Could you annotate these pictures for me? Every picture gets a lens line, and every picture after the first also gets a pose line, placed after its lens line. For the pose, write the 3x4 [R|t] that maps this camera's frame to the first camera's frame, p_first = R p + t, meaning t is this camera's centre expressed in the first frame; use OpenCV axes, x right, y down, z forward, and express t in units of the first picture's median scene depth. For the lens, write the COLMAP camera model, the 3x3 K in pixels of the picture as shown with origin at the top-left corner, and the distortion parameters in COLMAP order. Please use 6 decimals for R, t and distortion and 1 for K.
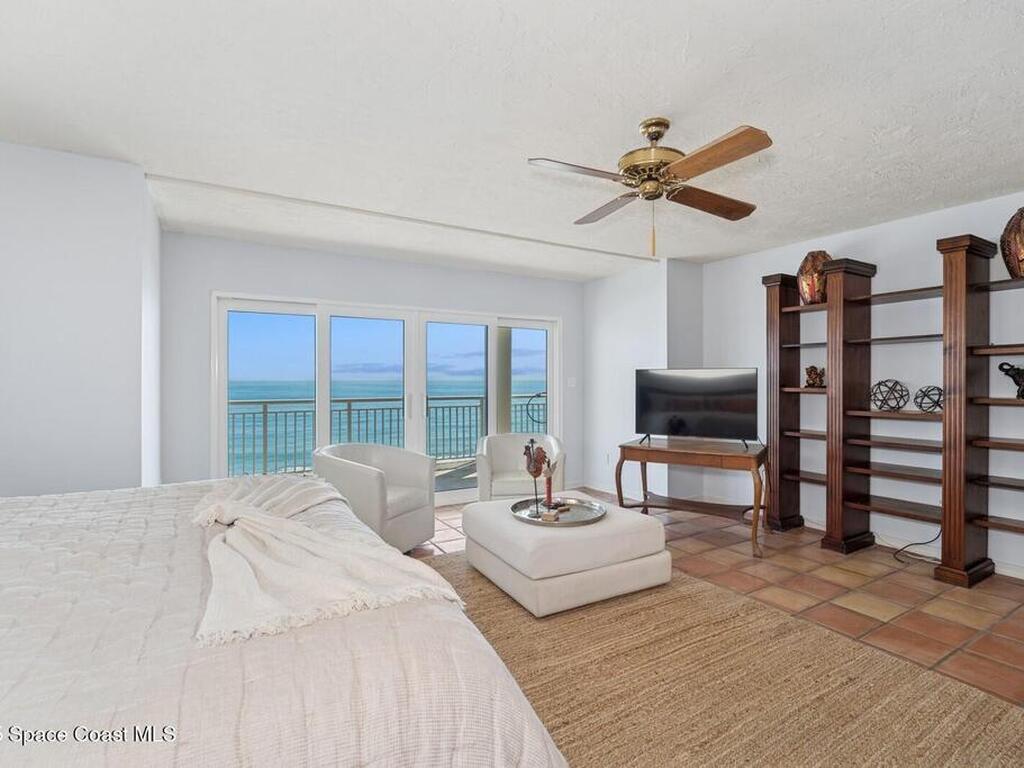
lens RADIAL K [[510.9, 0, 517.0], [0, 510.9, 383.4], [0, 0, 1]] dist [-0.000741, -0.000236]
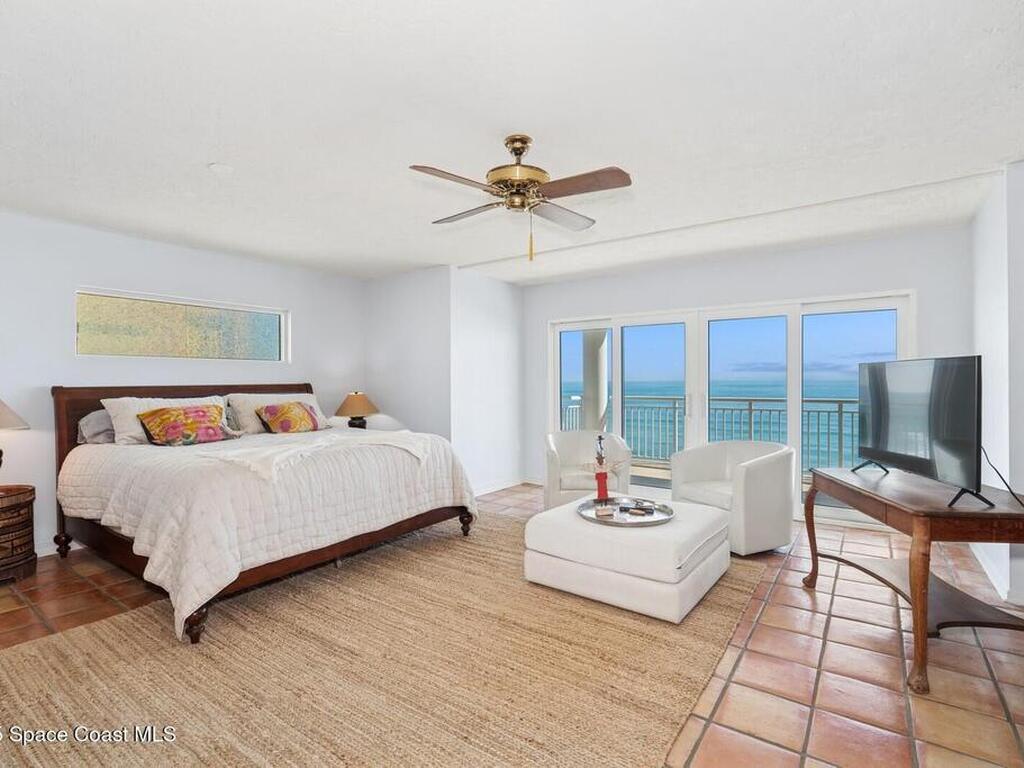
lens RADIAL K [[510.9, 0, 517.0], [0, 510.9, 383.4], [0, 0, 1]] dist [-0.000741, -0.000236]
pose [[0.399084, 0.002220, -0.916912, 0.952509], [-0.003308, 0.999994, 0.000981, 0.001568], [0.916909, 0.002642, 0.399089, 0.434456]]
